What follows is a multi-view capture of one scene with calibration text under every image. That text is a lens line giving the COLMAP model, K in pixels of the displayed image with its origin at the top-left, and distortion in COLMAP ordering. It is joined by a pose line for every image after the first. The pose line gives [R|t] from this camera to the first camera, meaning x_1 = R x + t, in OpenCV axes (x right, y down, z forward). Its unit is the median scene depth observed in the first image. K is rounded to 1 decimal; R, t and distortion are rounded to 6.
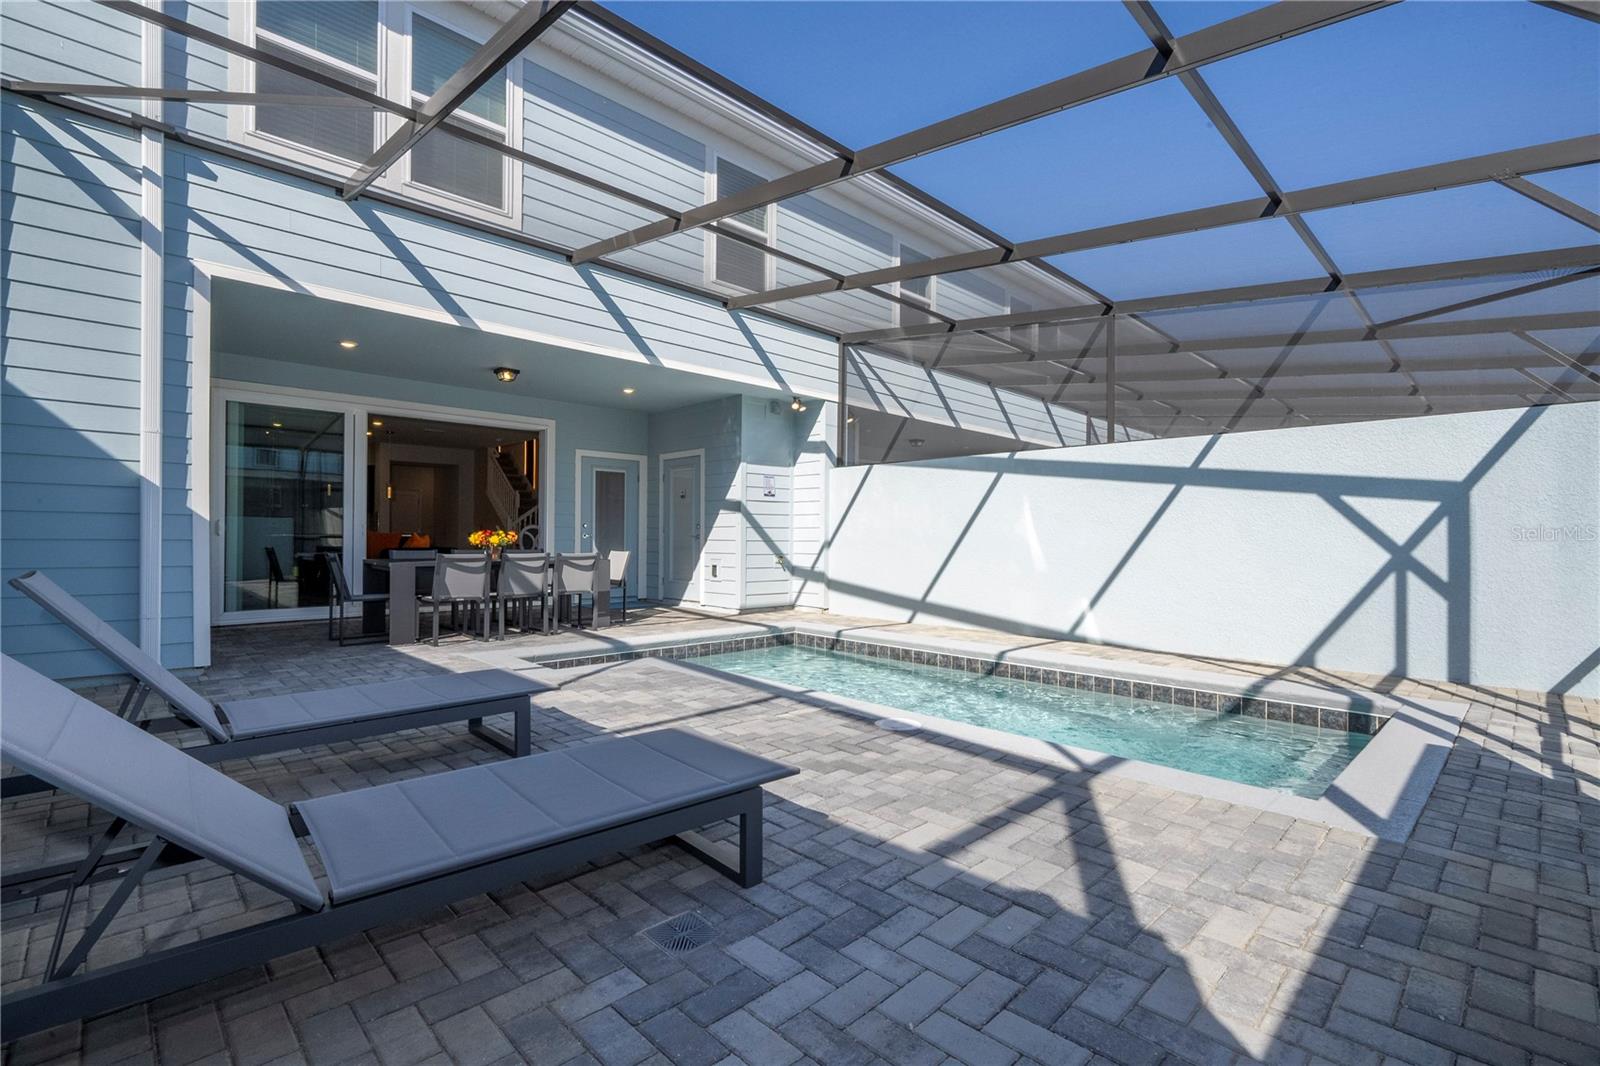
lens RADIAL K [[717.7, 0, 810.8], [0, 717.7, 534.8], [0, 0, 1]] dist [0.000006, 0.000774]
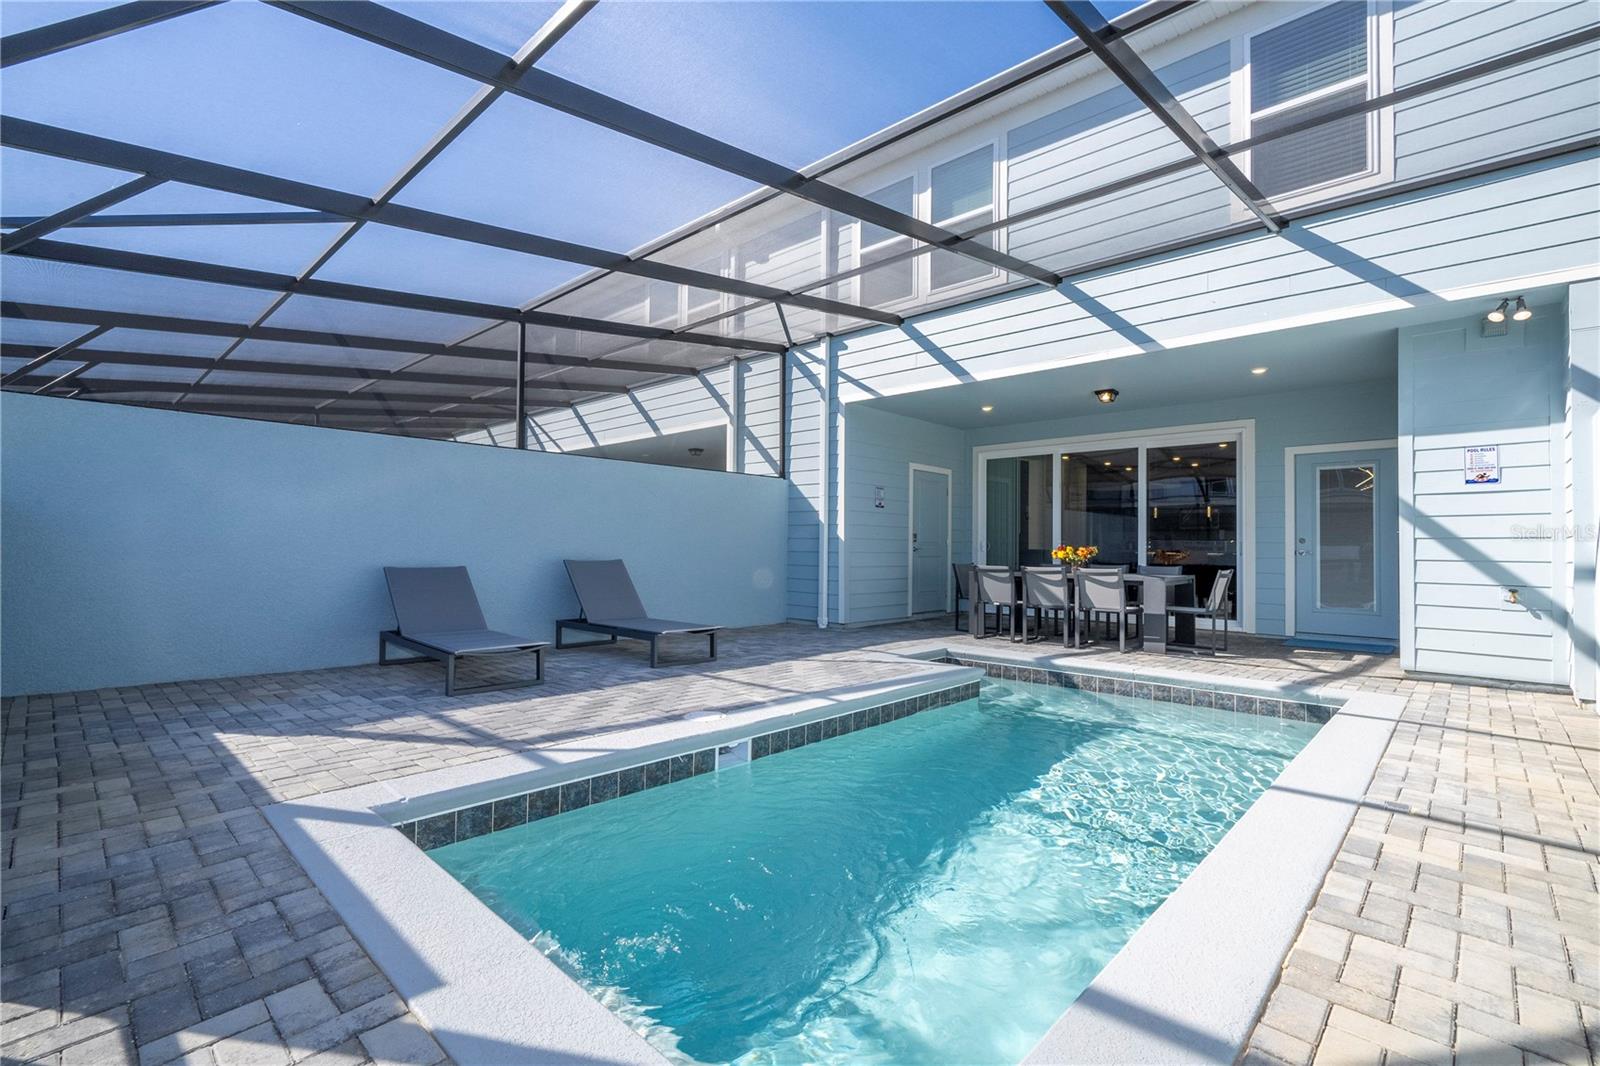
lens RADIAL K [[717.7, 0, 812.4], [0, 717.7, 534.2], [0, 0, 1]] dist [0.000006, 0.000774]
pose [[0.049112, -0.025944, -0.998456, 0.761610], [-0.005623, 0.999640, -0.026251, 0.007954], [0.998777, 0.006904, 0.048948, 0.686462]]
